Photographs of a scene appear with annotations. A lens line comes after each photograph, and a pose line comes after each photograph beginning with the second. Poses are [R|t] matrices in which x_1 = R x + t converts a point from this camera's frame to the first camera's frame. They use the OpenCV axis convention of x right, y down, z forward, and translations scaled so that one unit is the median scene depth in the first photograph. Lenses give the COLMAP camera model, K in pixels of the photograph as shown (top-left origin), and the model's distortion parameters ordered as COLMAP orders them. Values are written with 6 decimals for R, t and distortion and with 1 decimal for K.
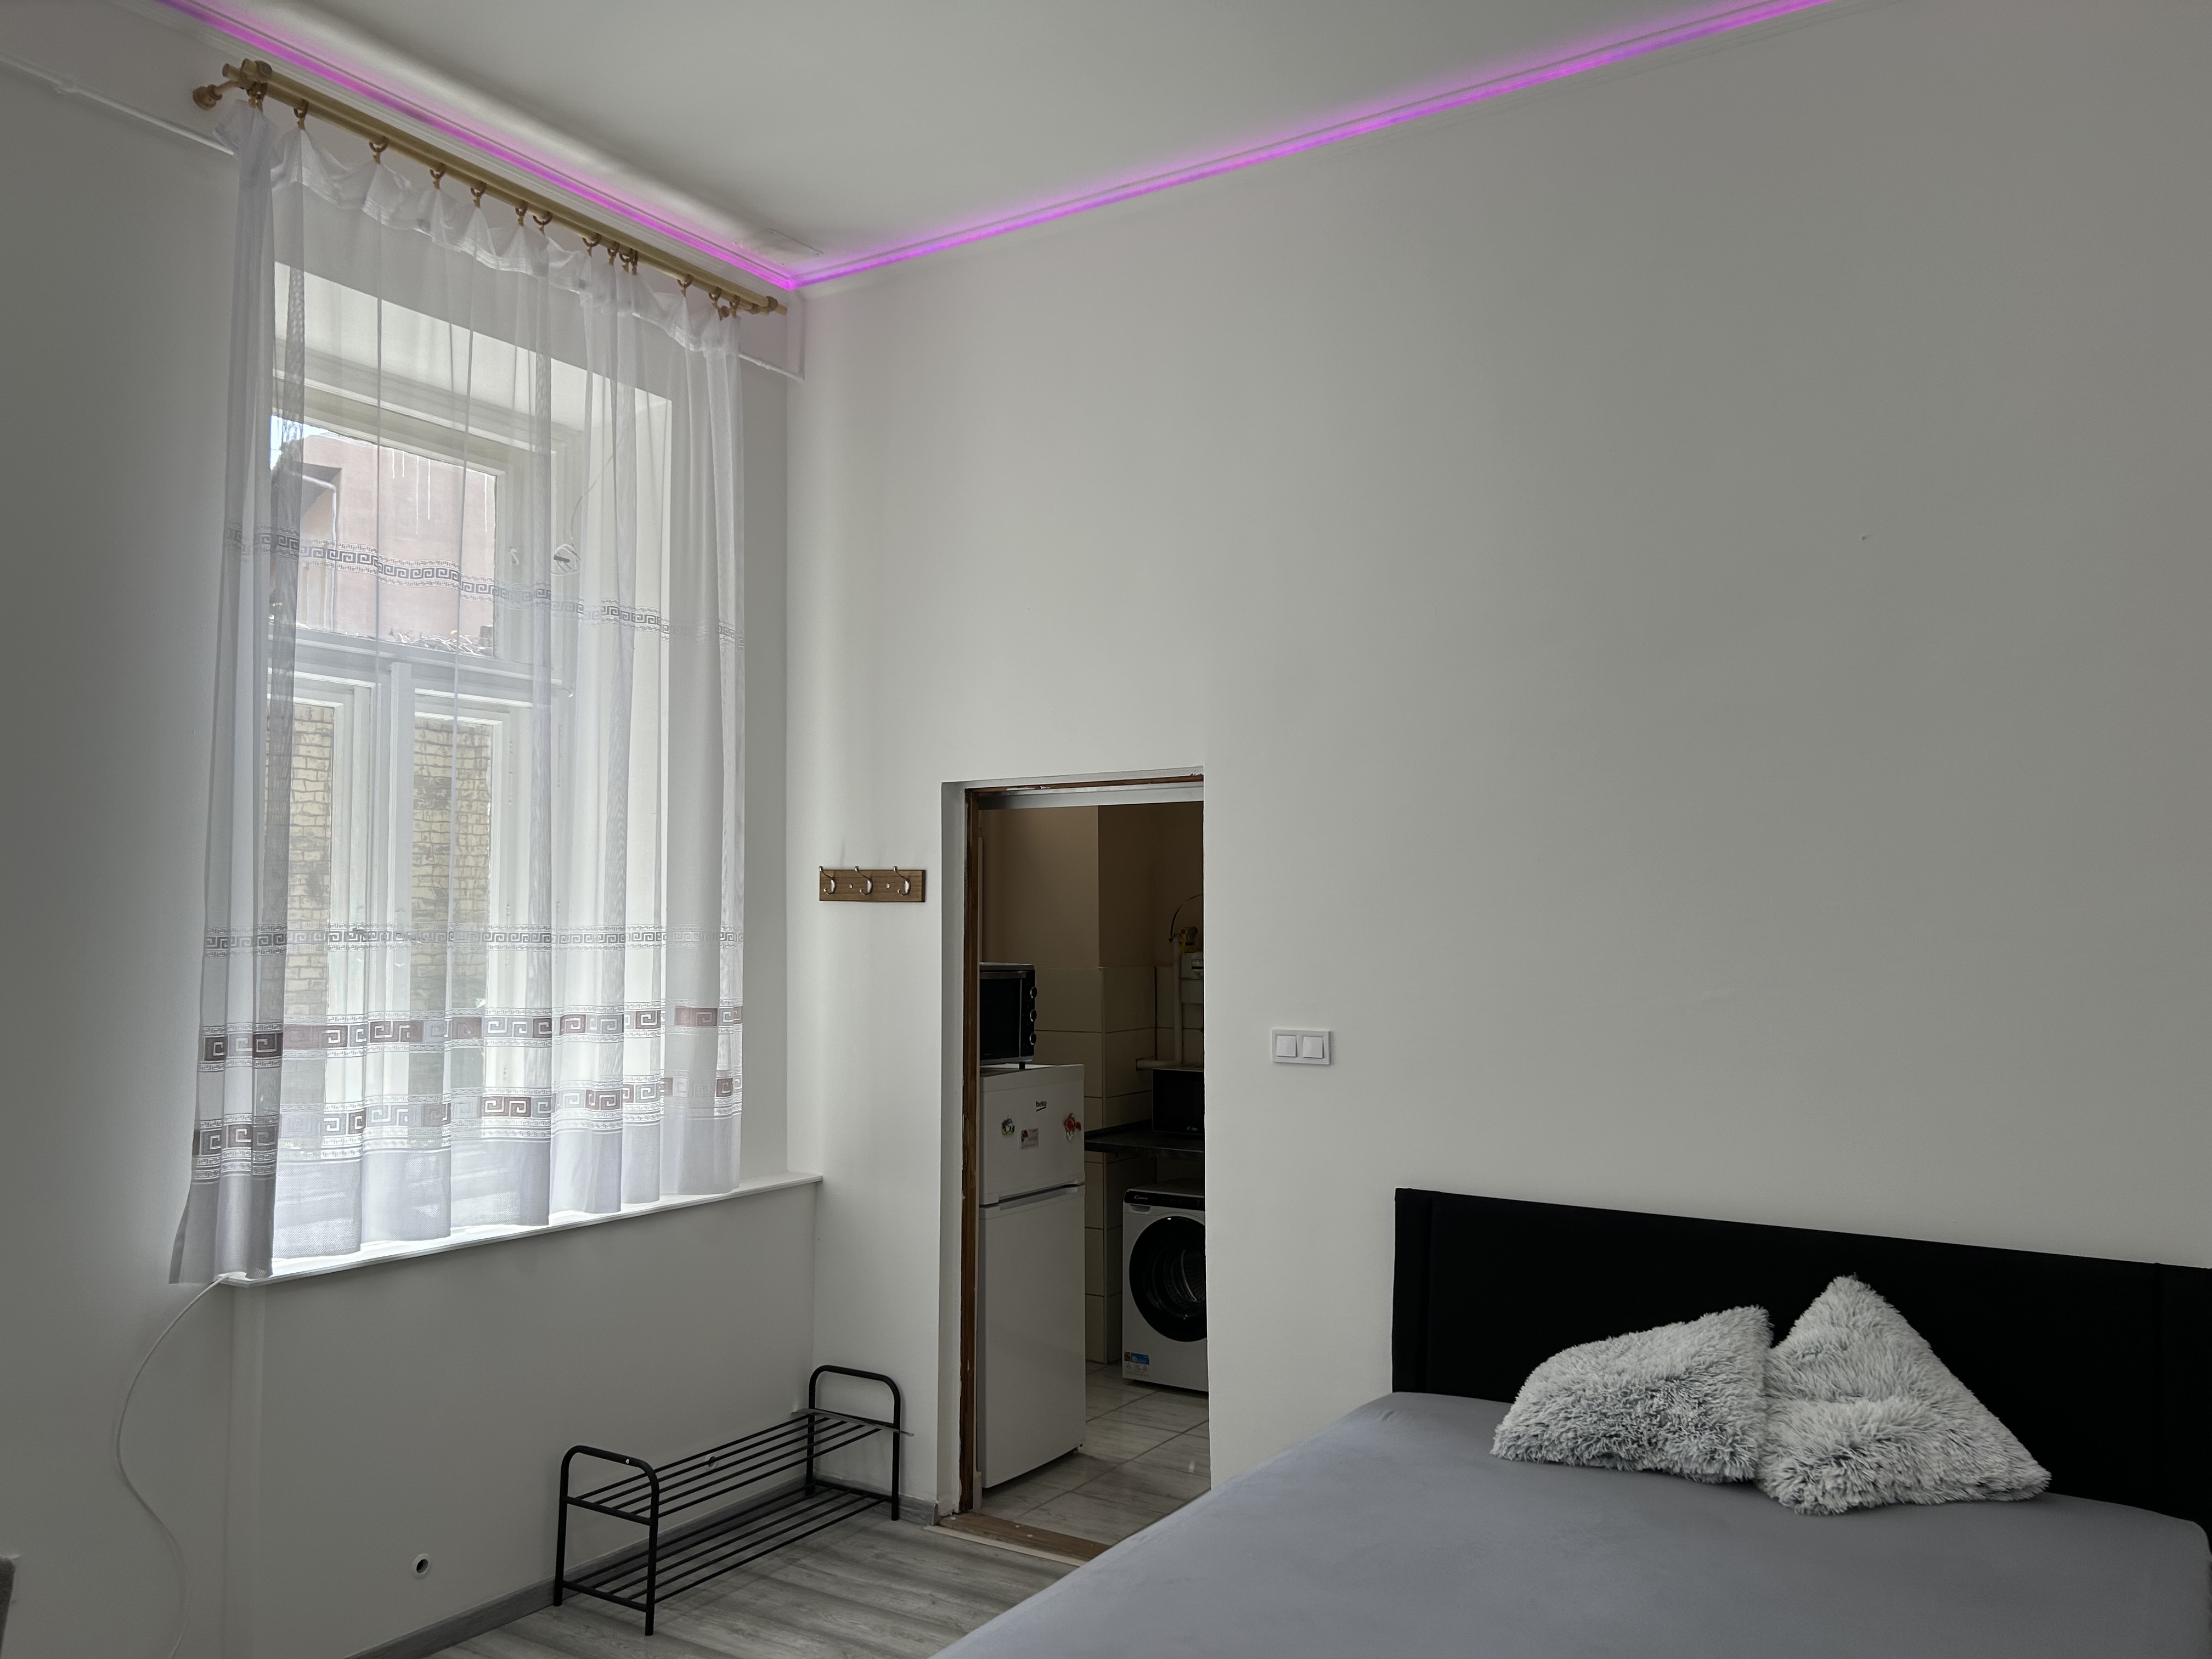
lens RADIAL K [[1659.4, 0, 1095.0], [0, 1659.4, 841.8], [0, 0, 1]] dist [0.054758, -0.063819]
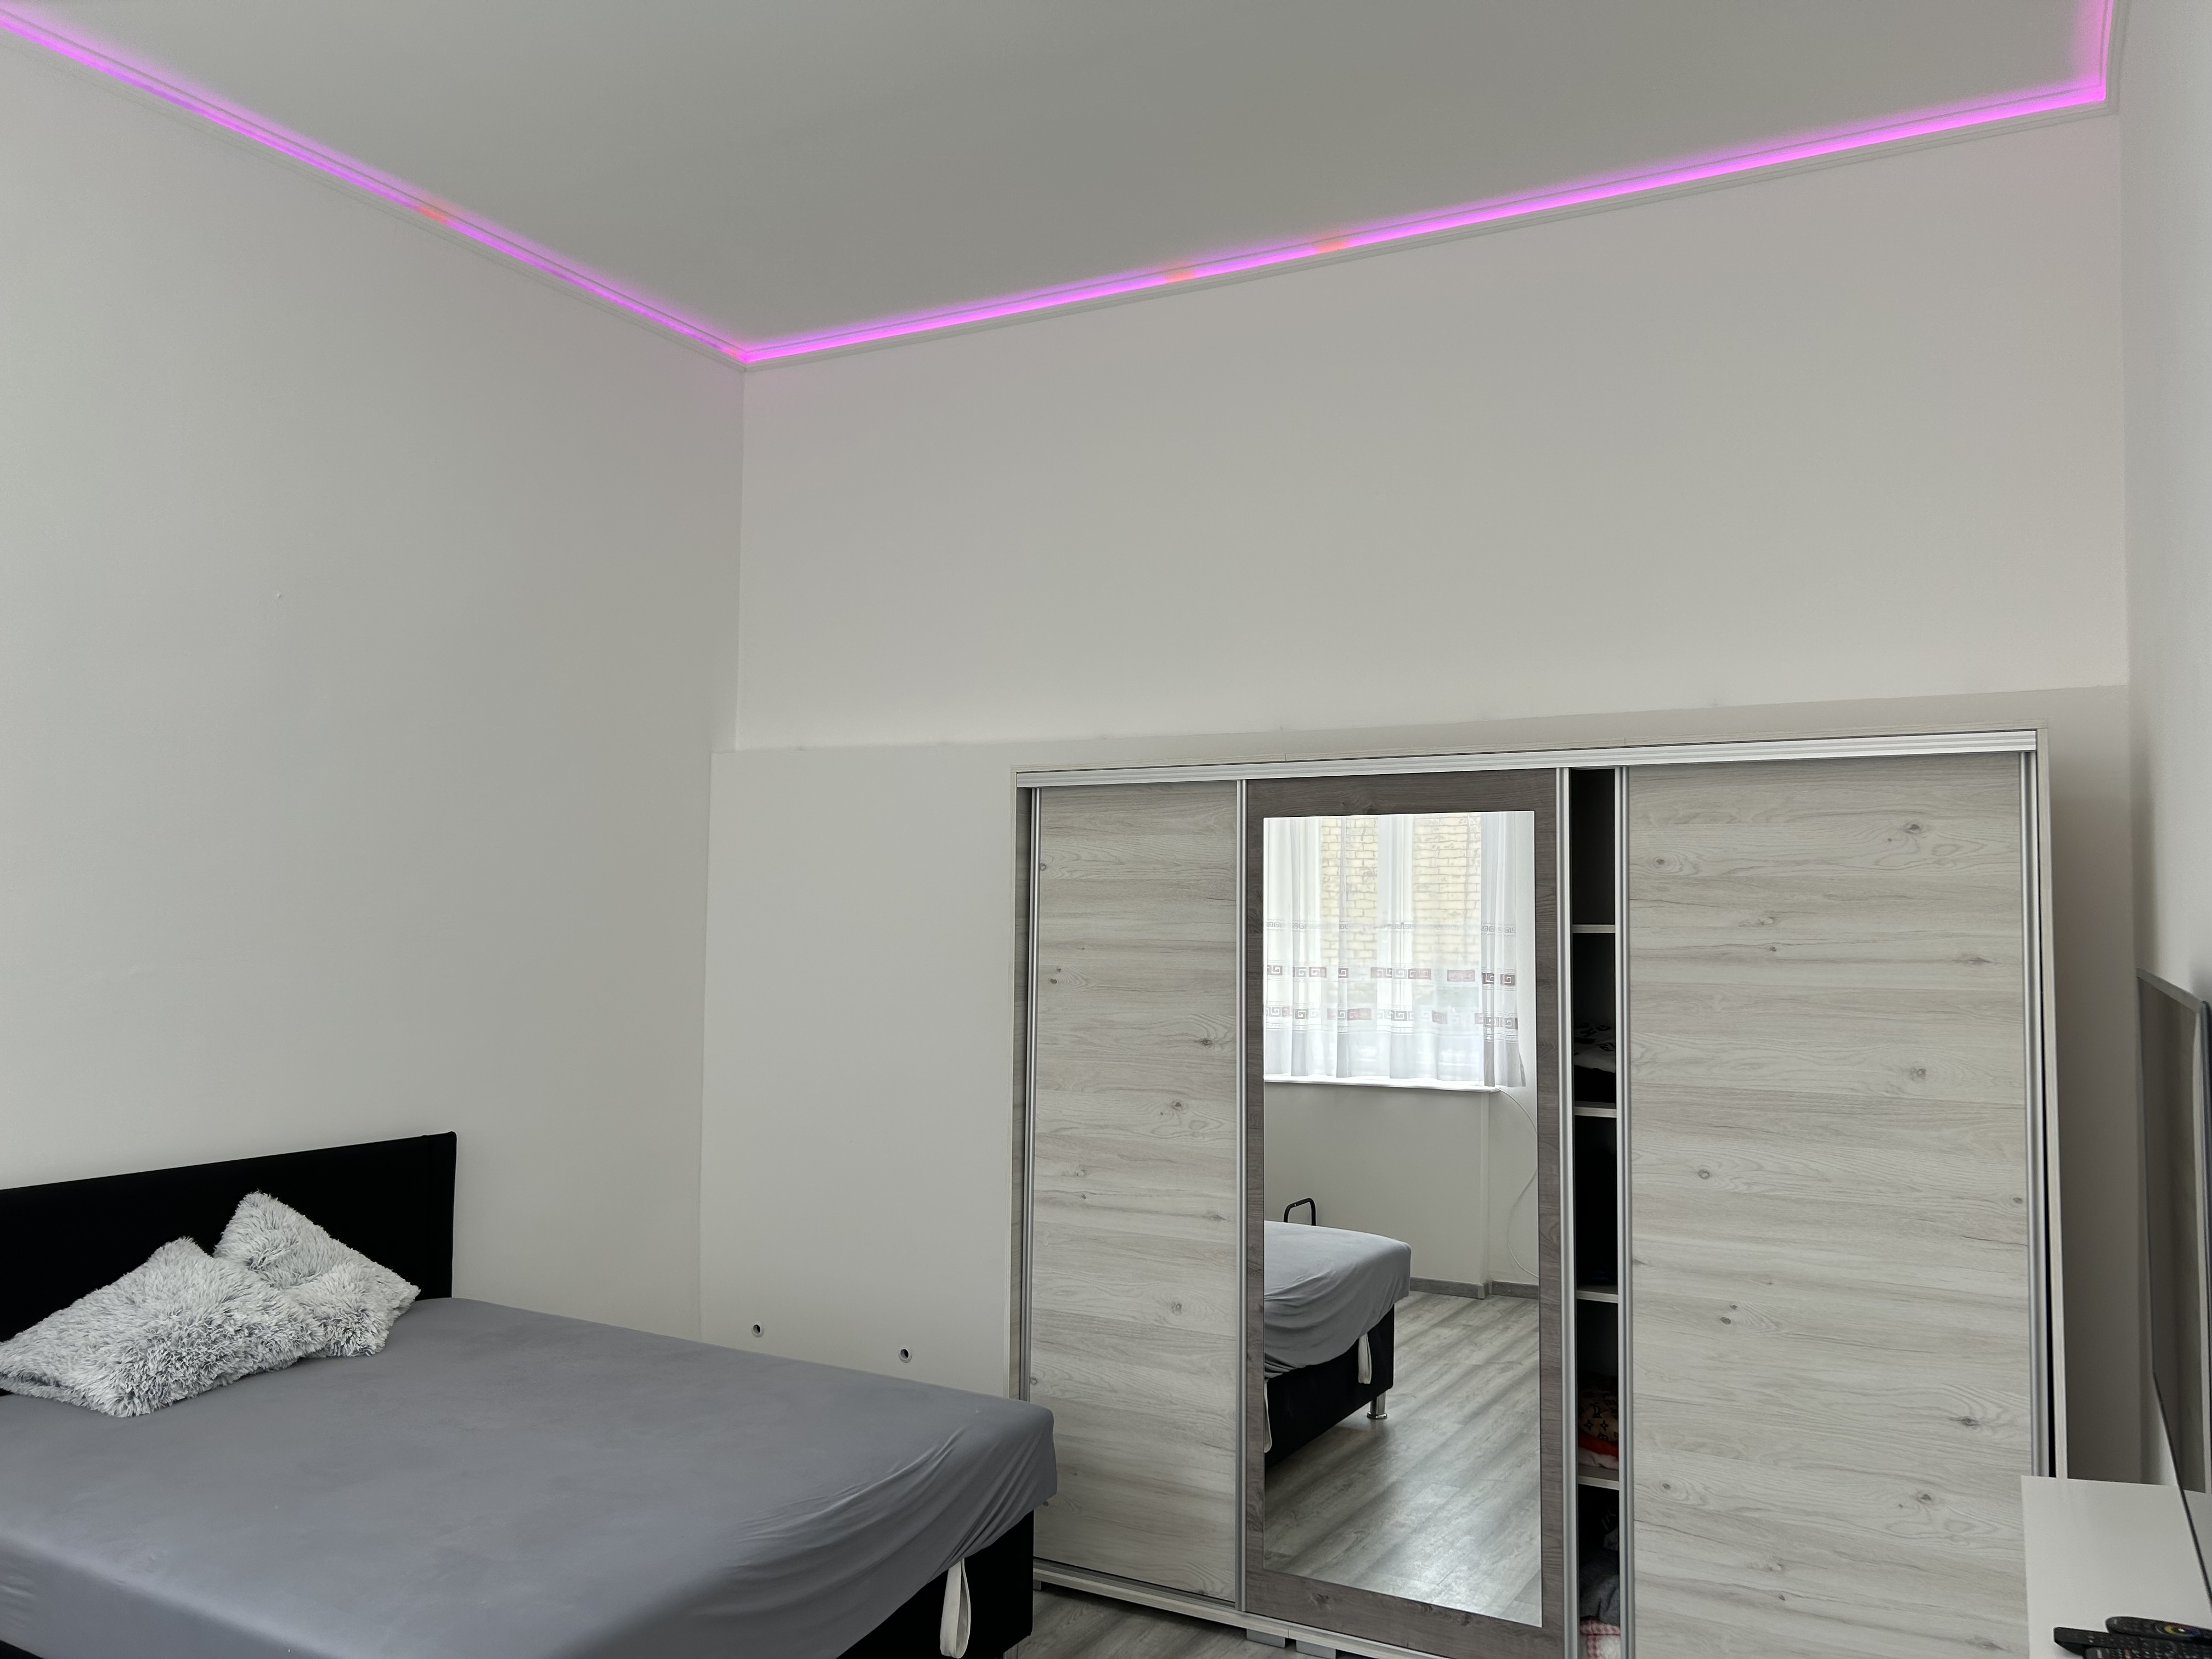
lens RADIAL K [[1659.4, 0, 1121.6], [0, 1659.4, 834.4], [0, 0, 1]] dist [0.054758, -0.063819]
pose [[-0.087424, 0.047618, 0.995032, -0.678246], [-0.062194, 0.996647, -0.053160, 0.018424], [-0.994228, -0.066532, -0.084170, 0.390763]]
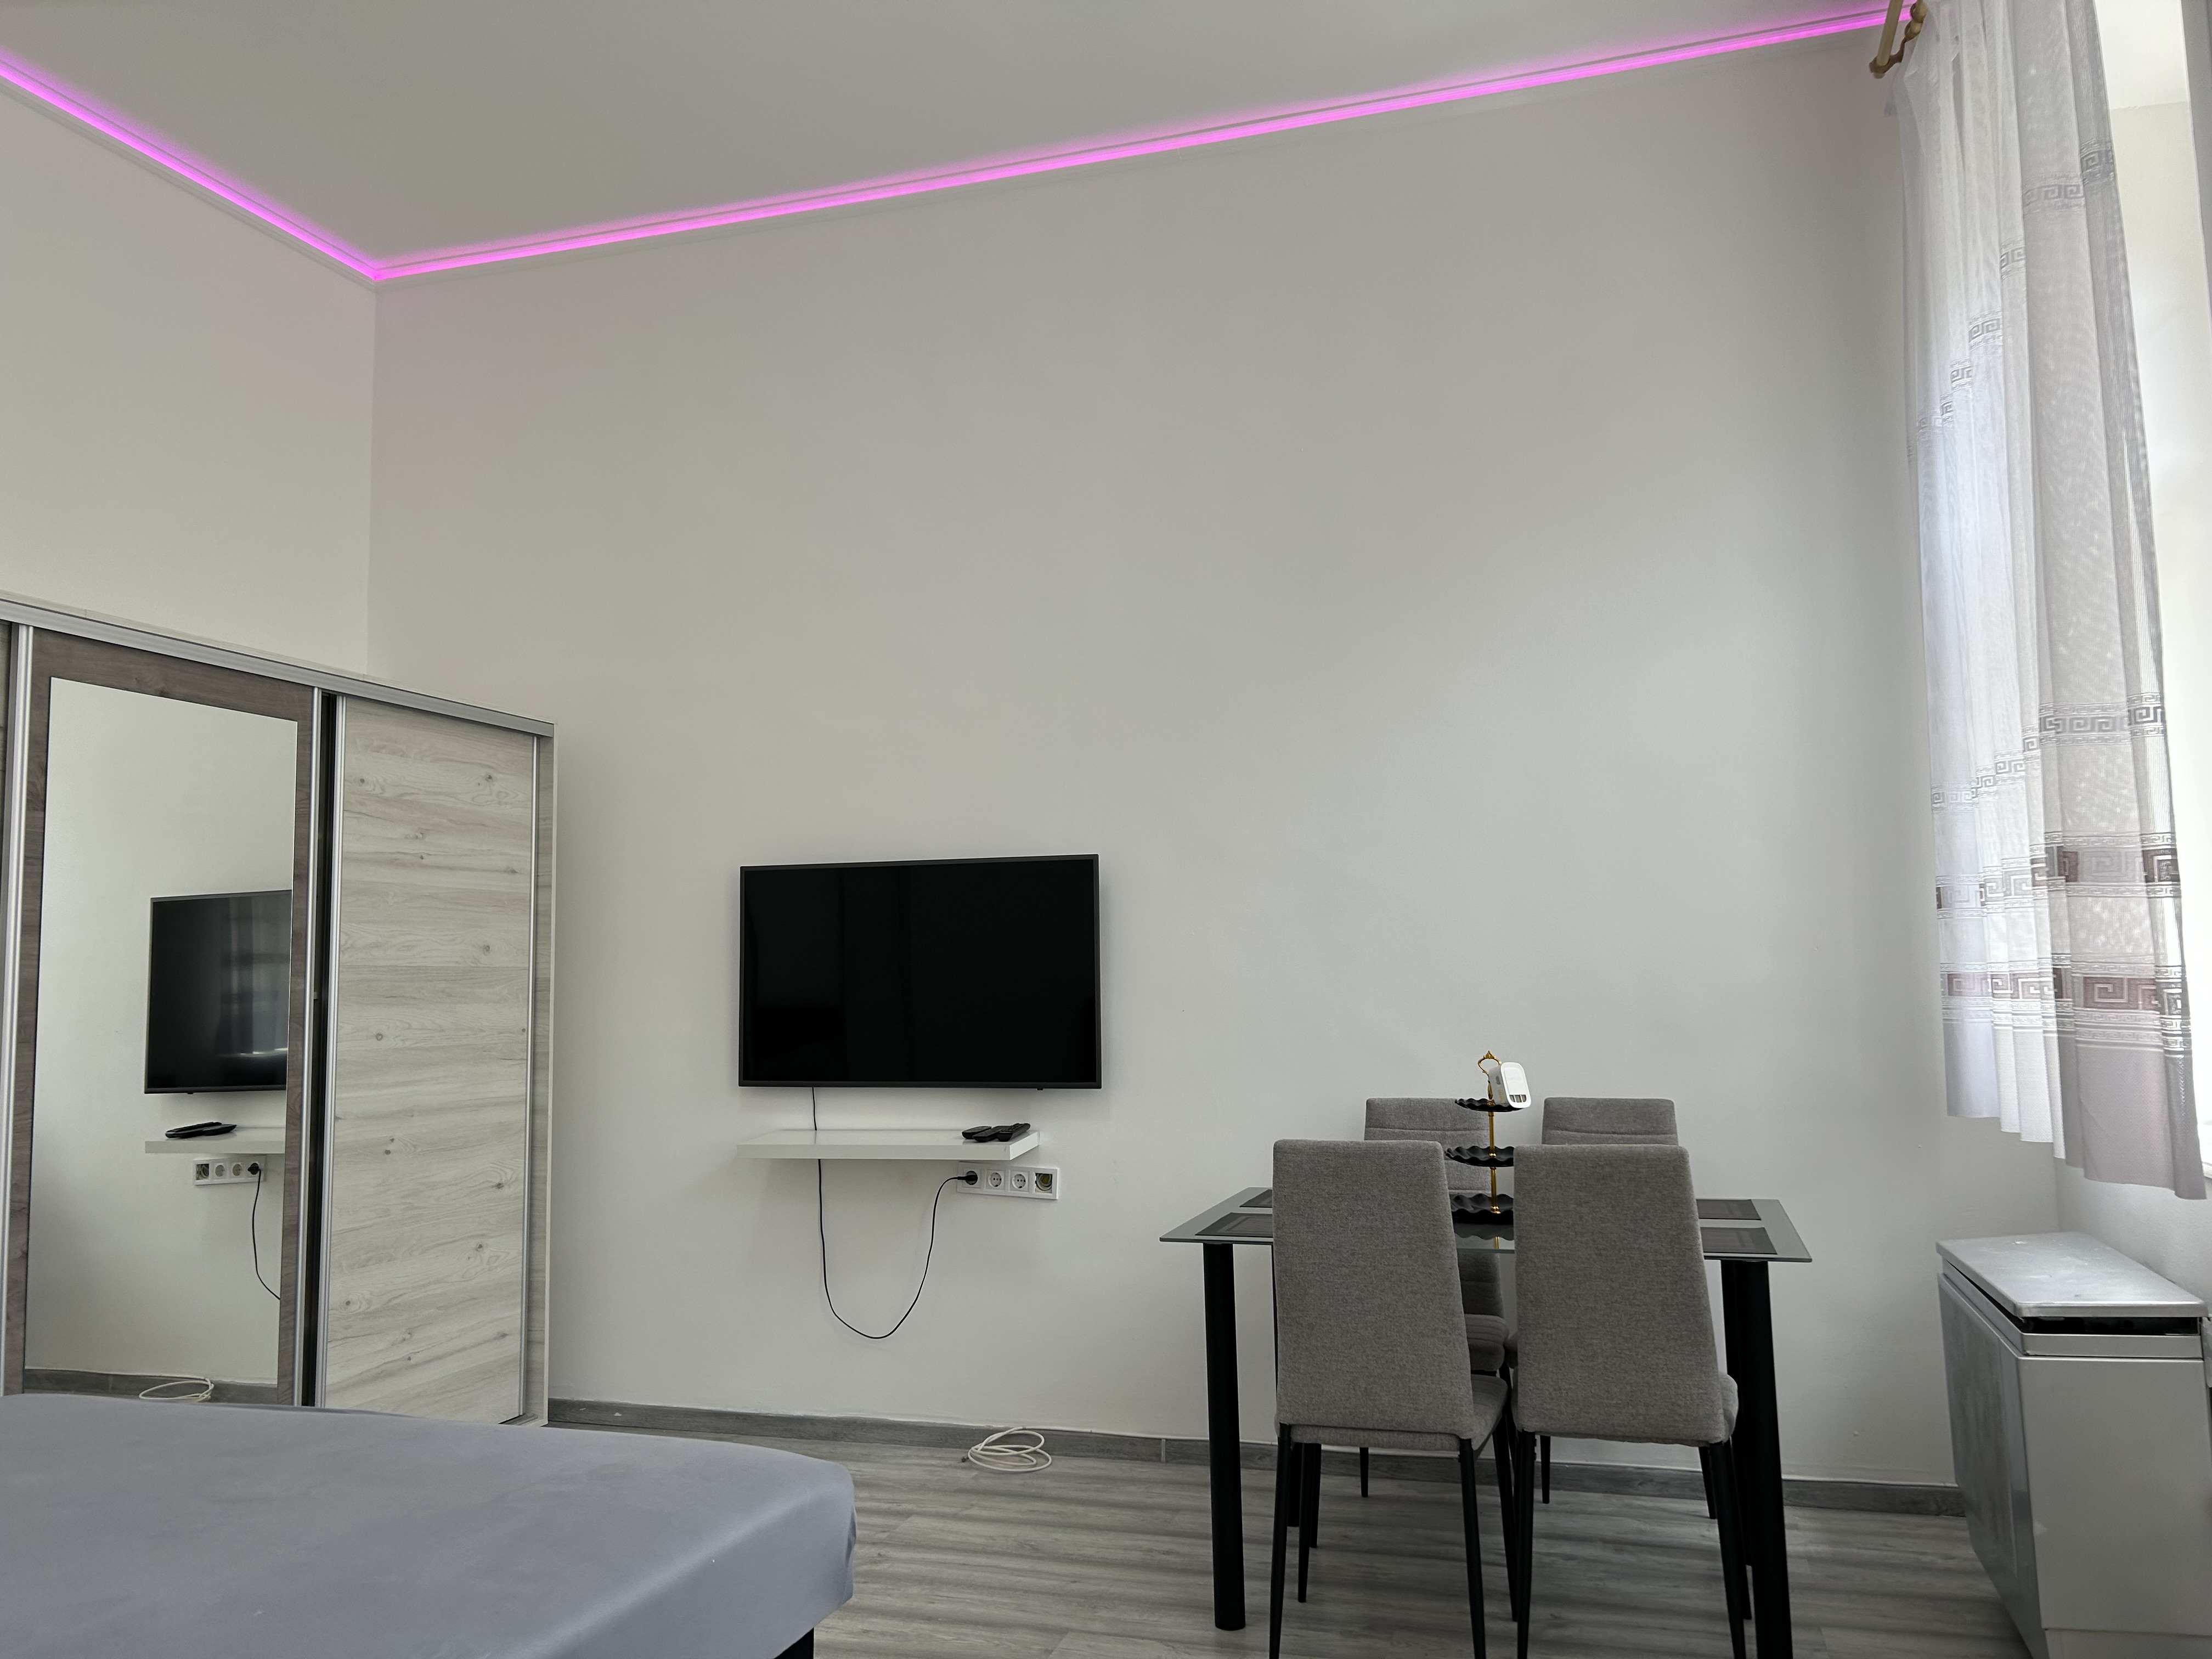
lens RADIAL K [[1659.4, 0, 1106.5], [0, 1659.4, 818.1], [0, 0, 1]] dist [0.054758, -0.063819]
pose [[-0.962884, -0.011698, -0.269663, -0.022454], [0.030061, 0.988197, -0.150209, 0.158725], [0.268238, -0.152740, -0.951167, 1.131637]]
